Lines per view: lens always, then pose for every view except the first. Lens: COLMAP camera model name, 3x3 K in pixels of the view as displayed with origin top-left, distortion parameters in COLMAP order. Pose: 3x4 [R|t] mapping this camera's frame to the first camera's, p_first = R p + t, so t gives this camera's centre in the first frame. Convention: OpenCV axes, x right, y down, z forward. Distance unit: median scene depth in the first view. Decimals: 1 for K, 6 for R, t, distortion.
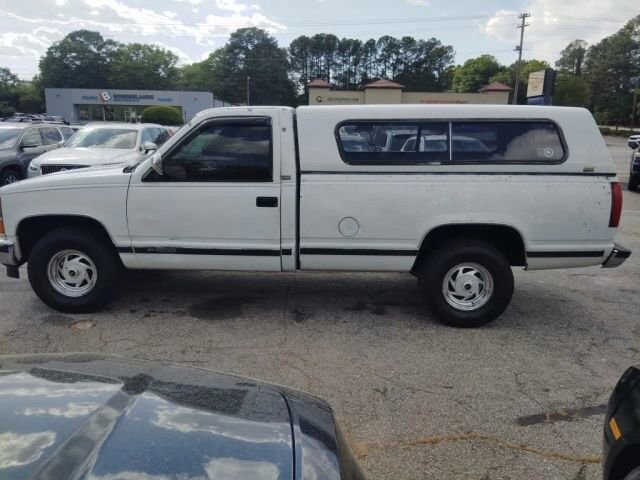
lens RADIAL K [[481.0, 0, 320.9], [0, 481.0, 240.2], [0, 0, 1]] dist [0.080560, -0.140475]
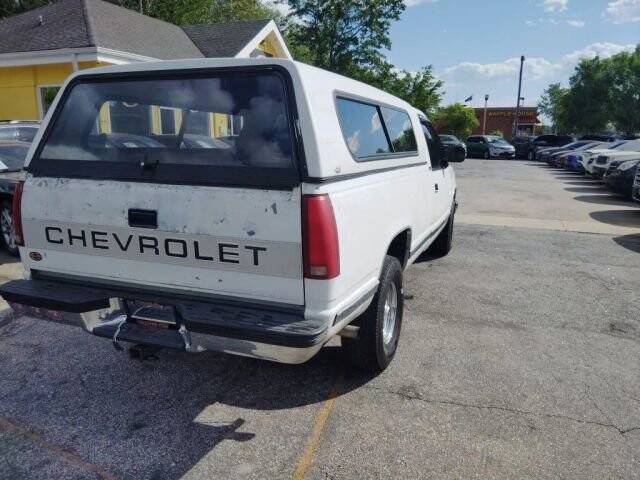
lens RADIAL K [[481.0, 0, 320.9], [0, 481.0, 240.2], [0, 0, 1]] dist [0.080560, -0.140475]
pose [[-0.332912, 0.178305, -0.925947, 1.037976], [-0.220158, 0.940123, 0.260190, -0.289078], [0.916897, 0.290474, -0.273723, 1.487536]]
